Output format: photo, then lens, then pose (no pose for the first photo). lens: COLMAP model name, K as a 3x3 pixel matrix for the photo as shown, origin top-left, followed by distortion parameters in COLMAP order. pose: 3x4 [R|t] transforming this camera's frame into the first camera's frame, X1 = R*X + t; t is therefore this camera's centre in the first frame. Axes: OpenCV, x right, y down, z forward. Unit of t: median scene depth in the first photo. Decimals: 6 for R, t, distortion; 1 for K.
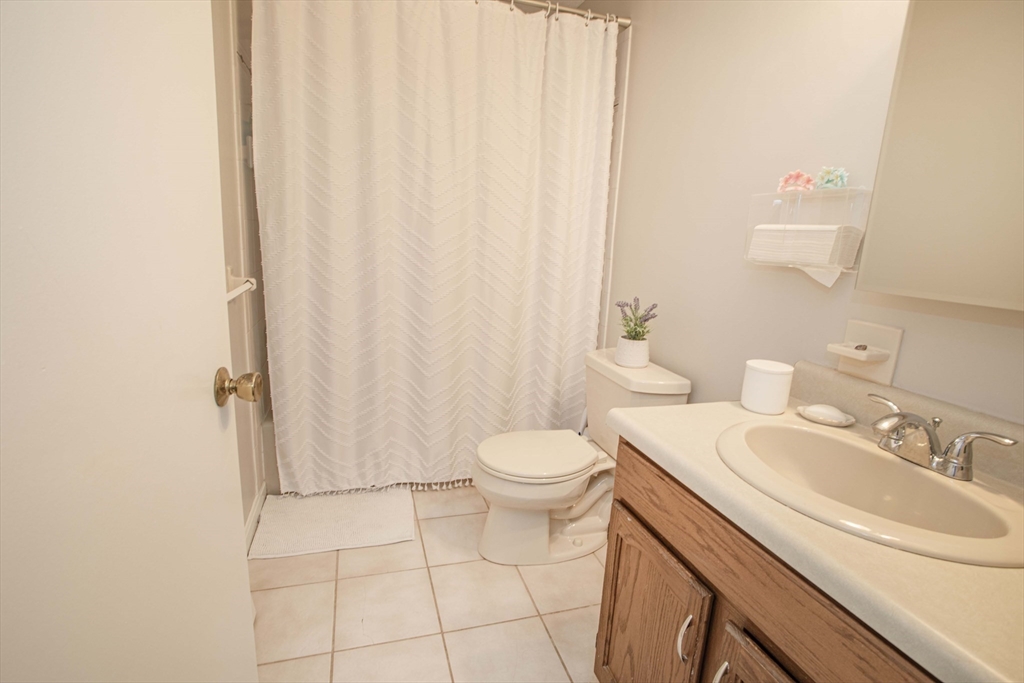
lens RADIAL K [[494.8, 0, 509.6], [0, 494.8, 342.5], [0, 0, 1]] dist [-0.072408, 0.028180]
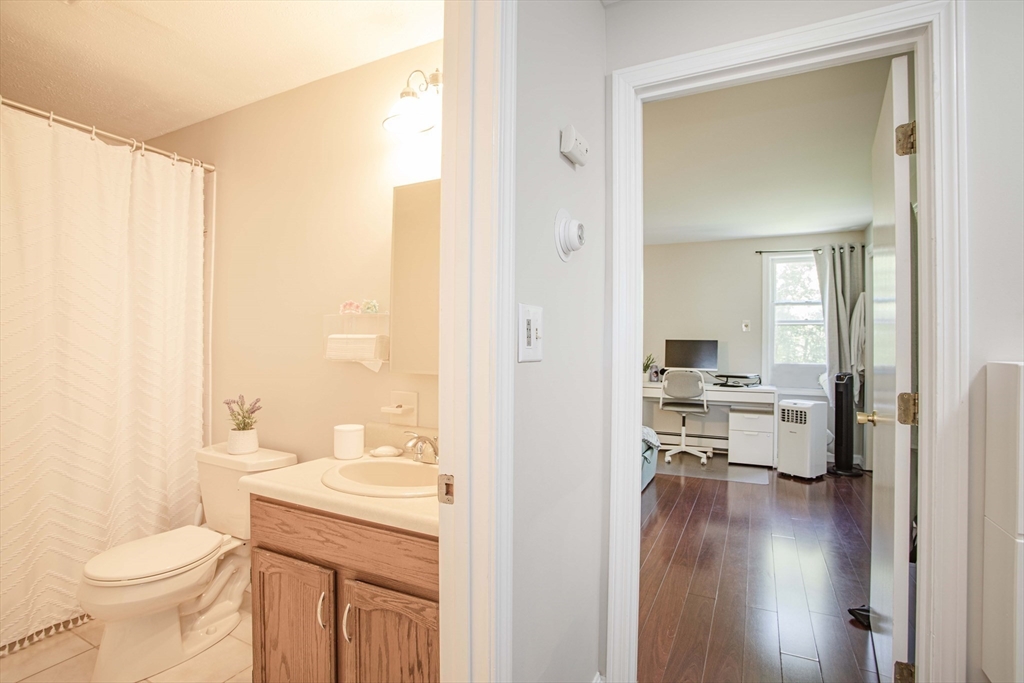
lens RADIAL K [[494.8, 0, 509.6], [0, 494.8, 342.5], [0, 0, 1]] dist [-0.072408, 0.028180]
pose [[0.696119, -0.038421, 0.716898, -0.129664], [0.174797, 0.977588, -0.117339, 0.036707], [-0.696322, 0.206994, 0.687233, -0.292759]]
